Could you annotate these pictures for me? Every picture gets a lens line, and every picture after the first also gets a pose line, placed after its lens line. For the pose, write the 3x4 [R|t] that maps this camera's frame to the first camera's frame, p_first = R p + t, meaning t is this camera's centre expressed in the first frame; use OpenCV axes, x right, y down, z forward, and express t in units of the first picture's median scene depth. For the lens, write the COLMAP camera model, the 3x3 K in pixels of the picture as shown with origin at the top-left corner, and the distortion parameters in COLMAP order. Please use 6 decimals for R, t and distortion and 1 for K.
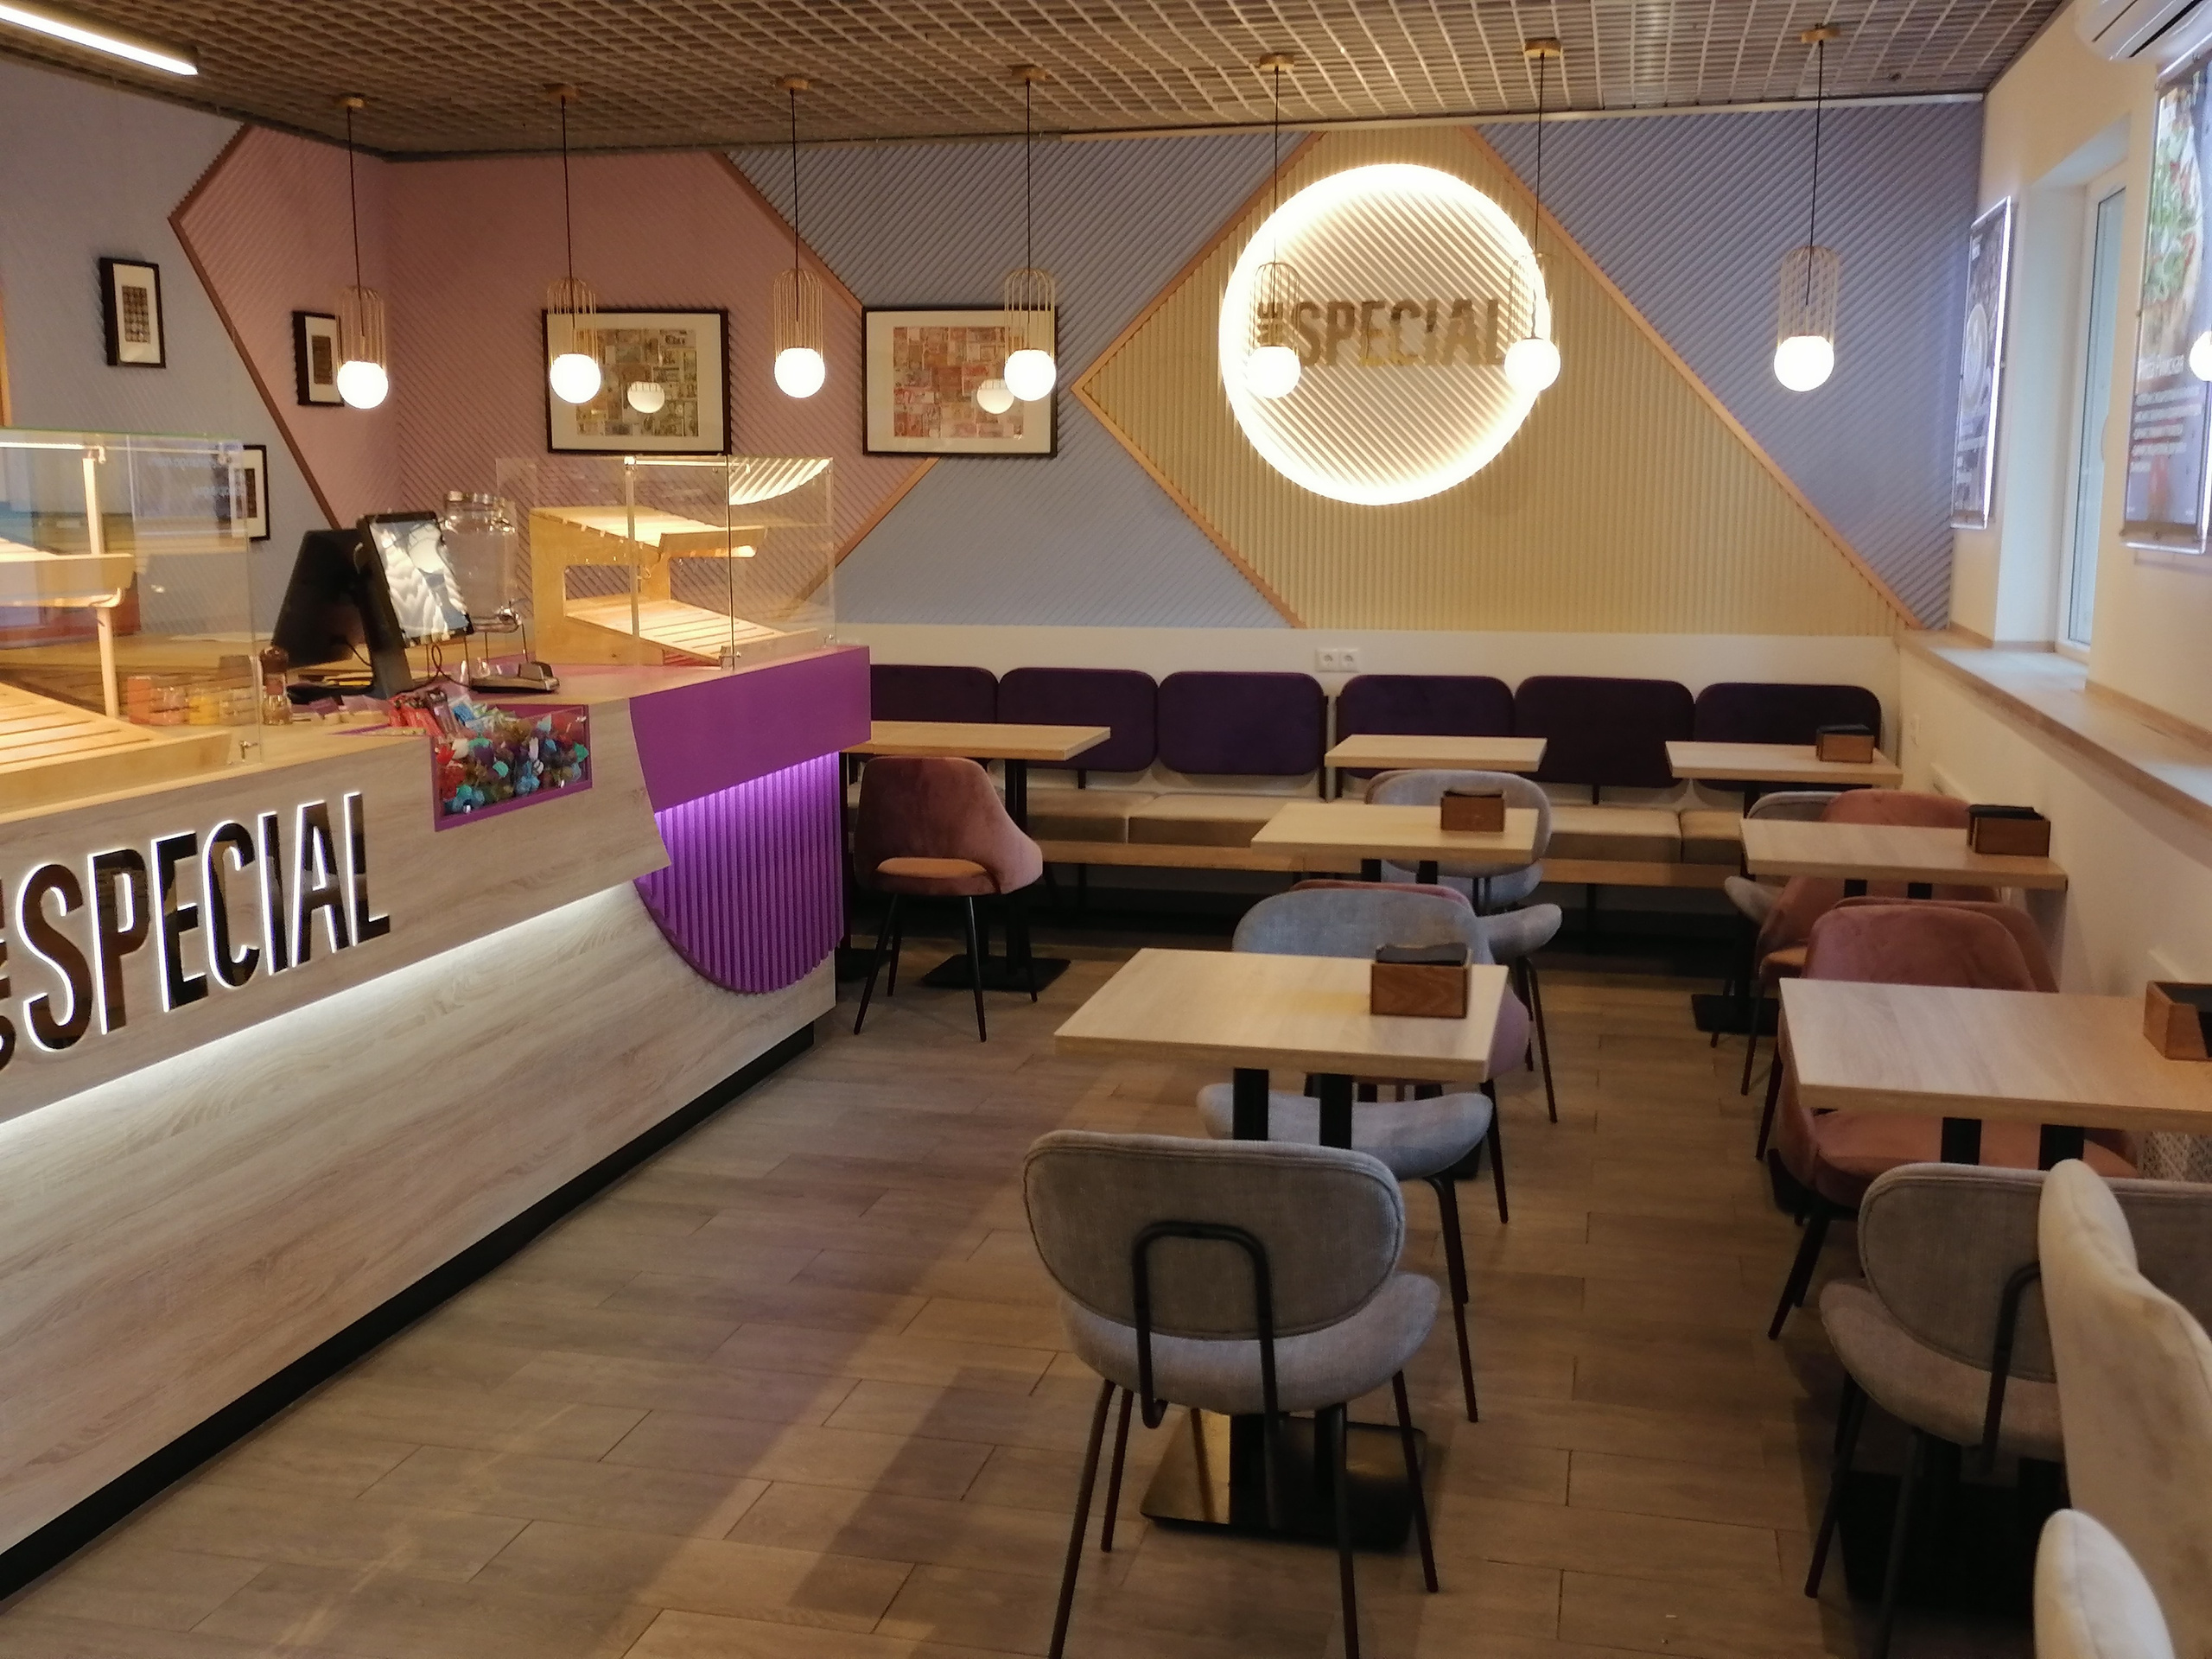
lens RADIAL K [[2197.7, 0, 1102.8], [0, 2197.7, 834.4], [0, 0, 1]] dist [0.049949, -0.028131]
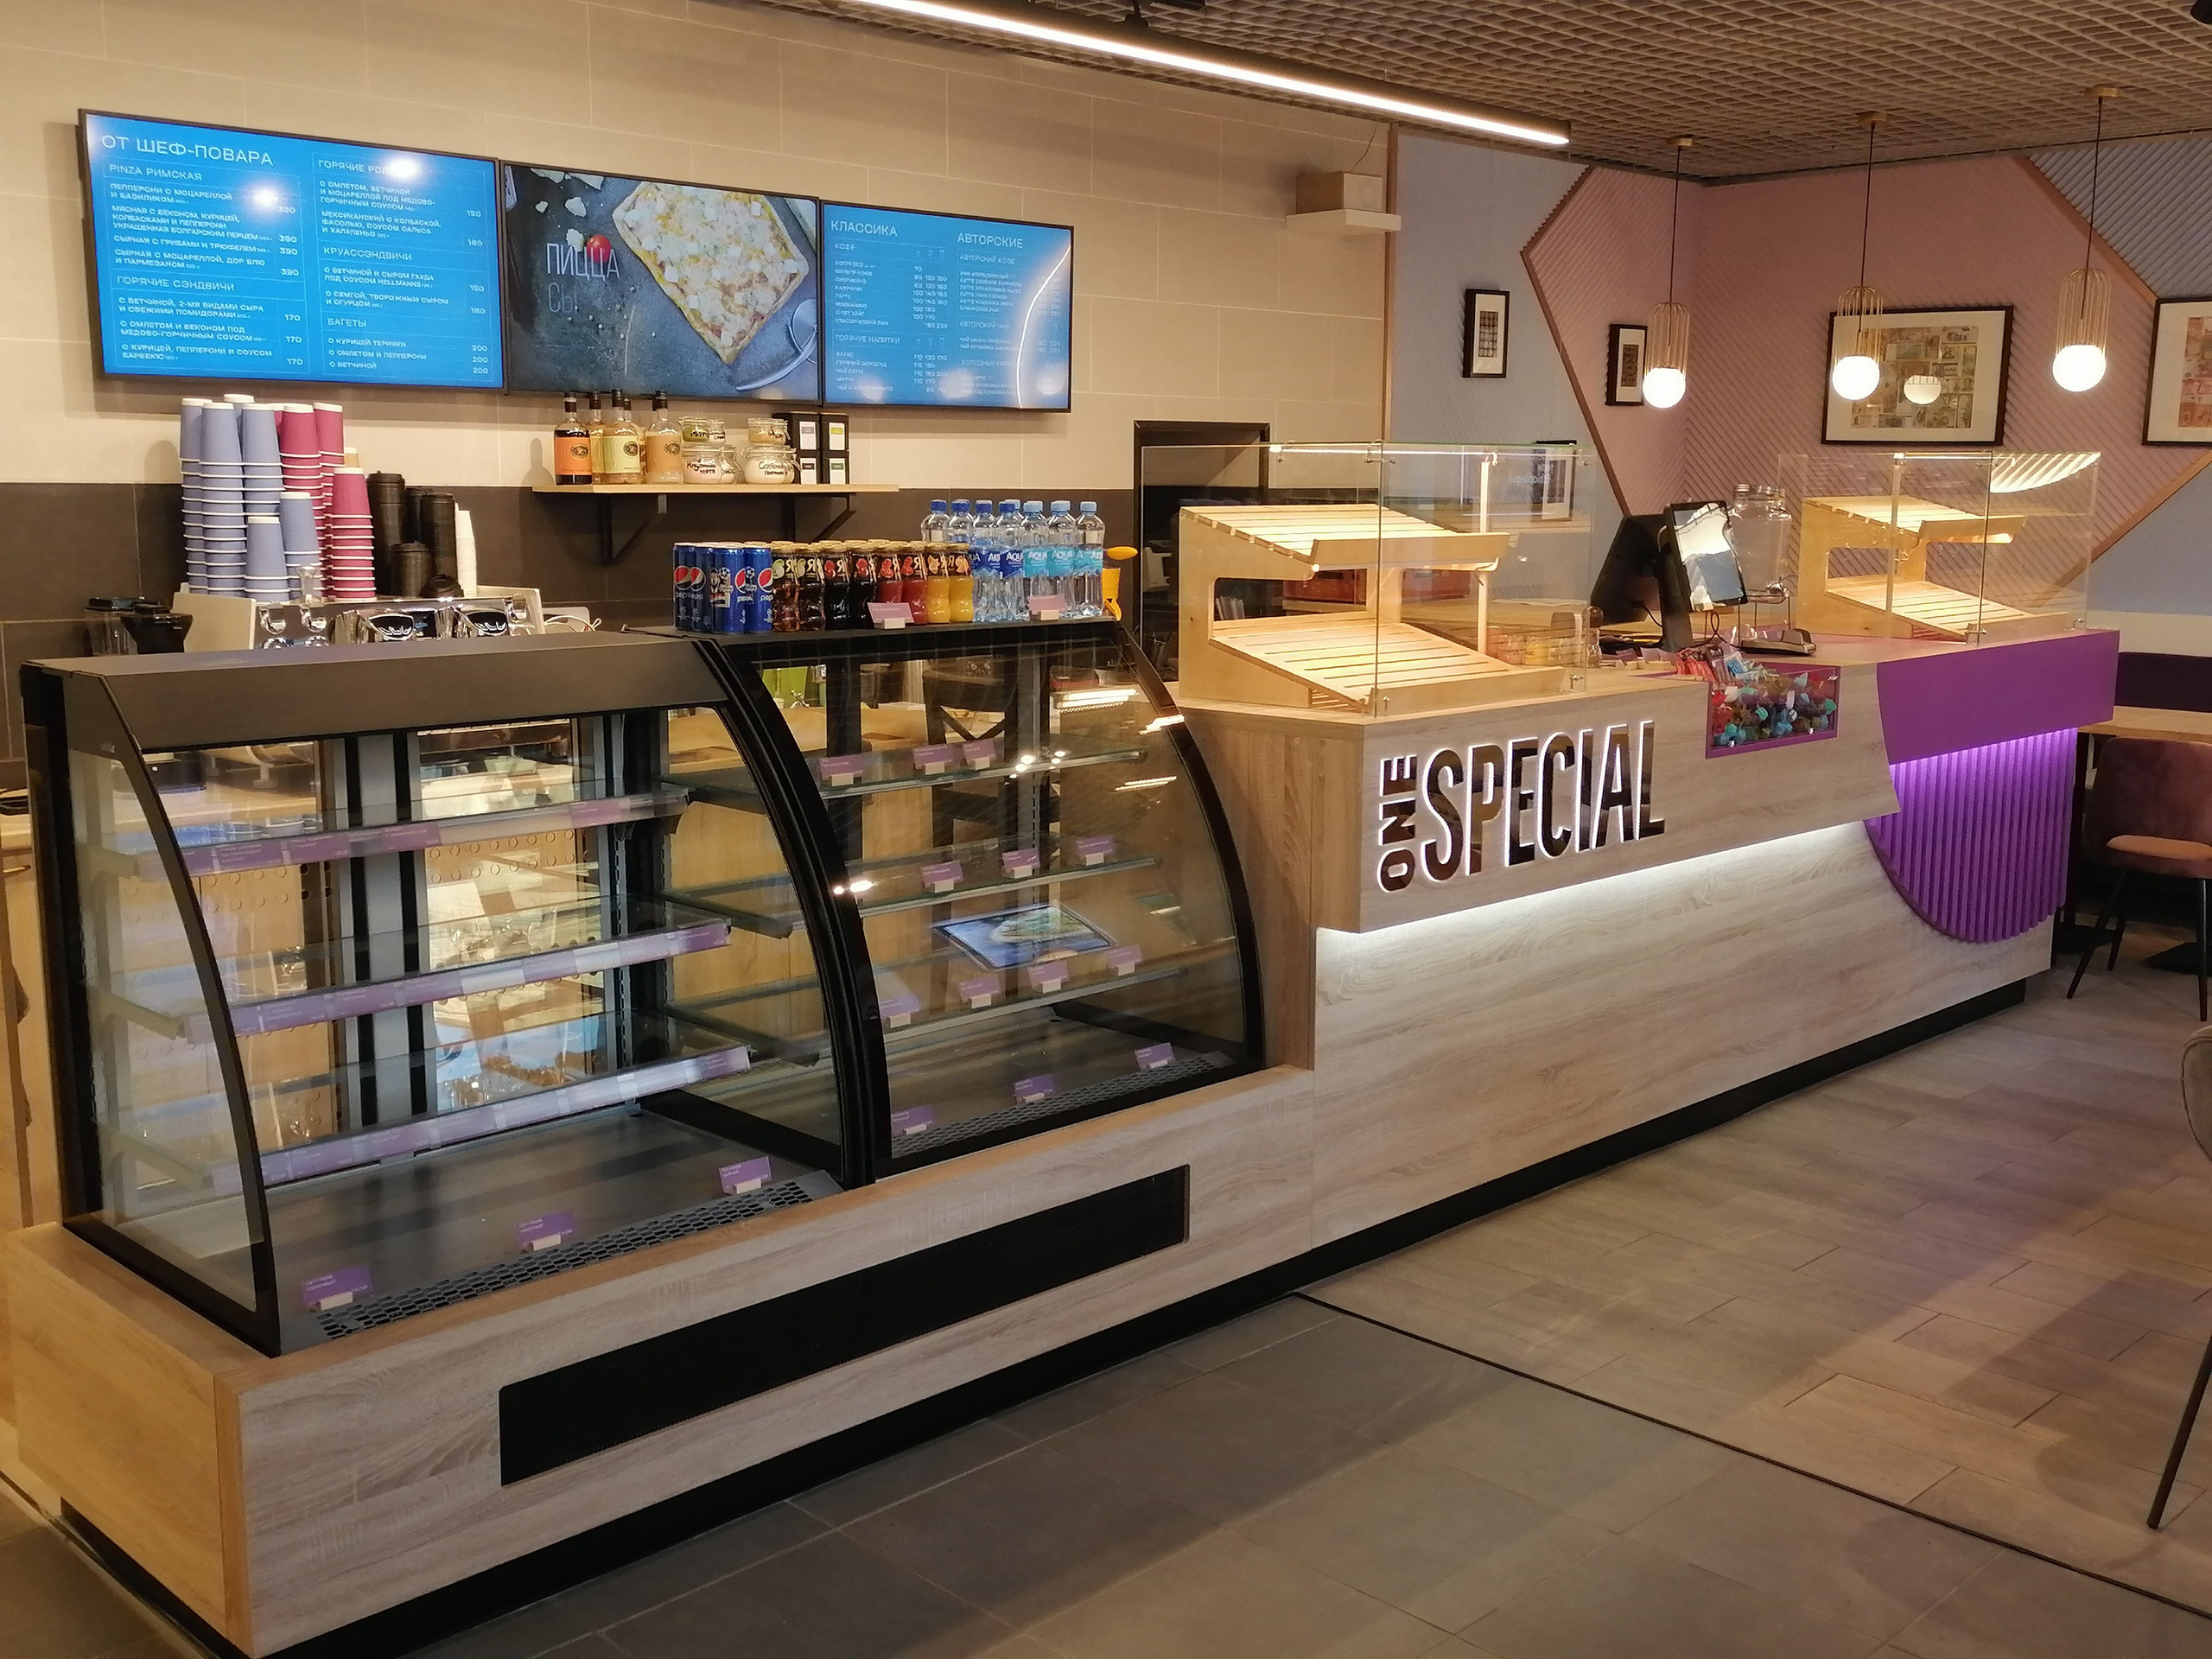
lens RADIAL K [[2197.7, 0, 1102.8], [0, 2197.7, 834.4], [0, 0, 1]] dist [0.049949, -0.028131]
pose [[0.853039, 0.091650, -0.513736, 0.043114], [-0.087646, 0.995635, 0.032088, 0.026059], [0.514434, 0.017654, 0.857348, -0.203914]]
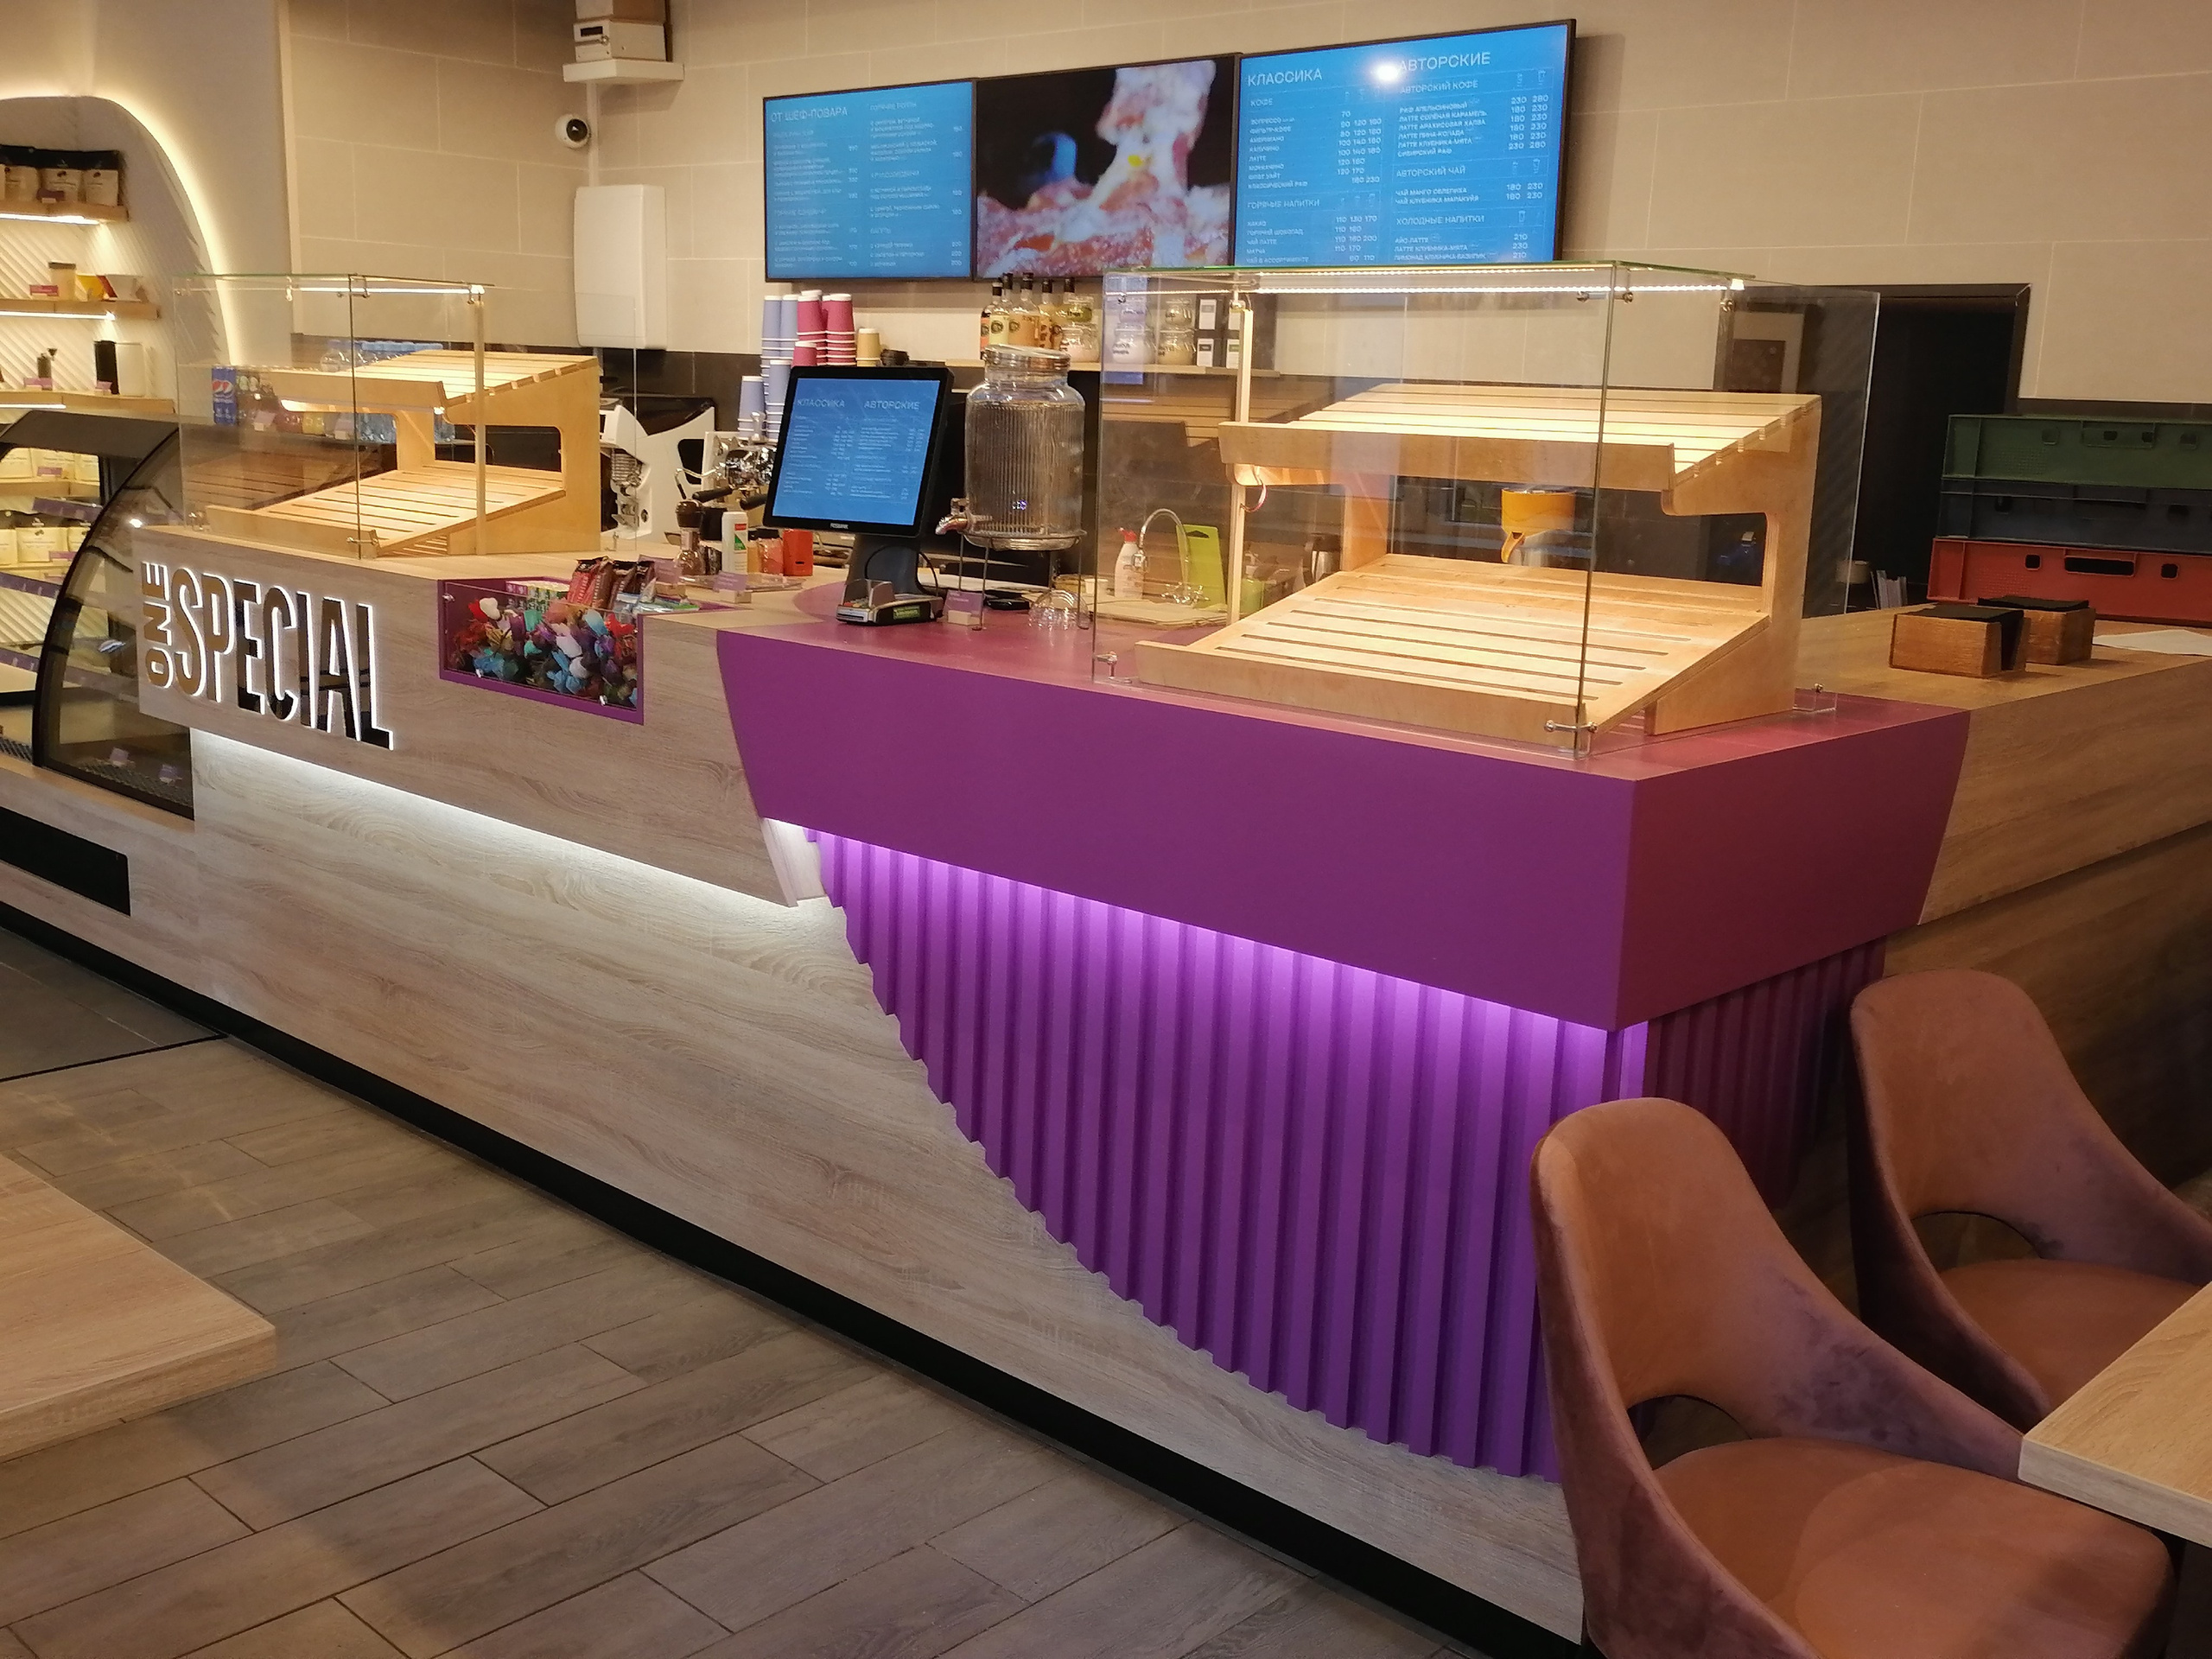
lens RADIAL K [[2197.7, 0, 1102.8], [0, 2197.7, 834.4], [0, 0, 1]] dist [0.049949, -0.028131]
pose [[-0.506575, 0.161948, -0.846850, 0.321493], [-0.165400, 0.945705, 0.279793, -0.214300], [0.846182, 0.281805, -0.452285, 1.424811]]
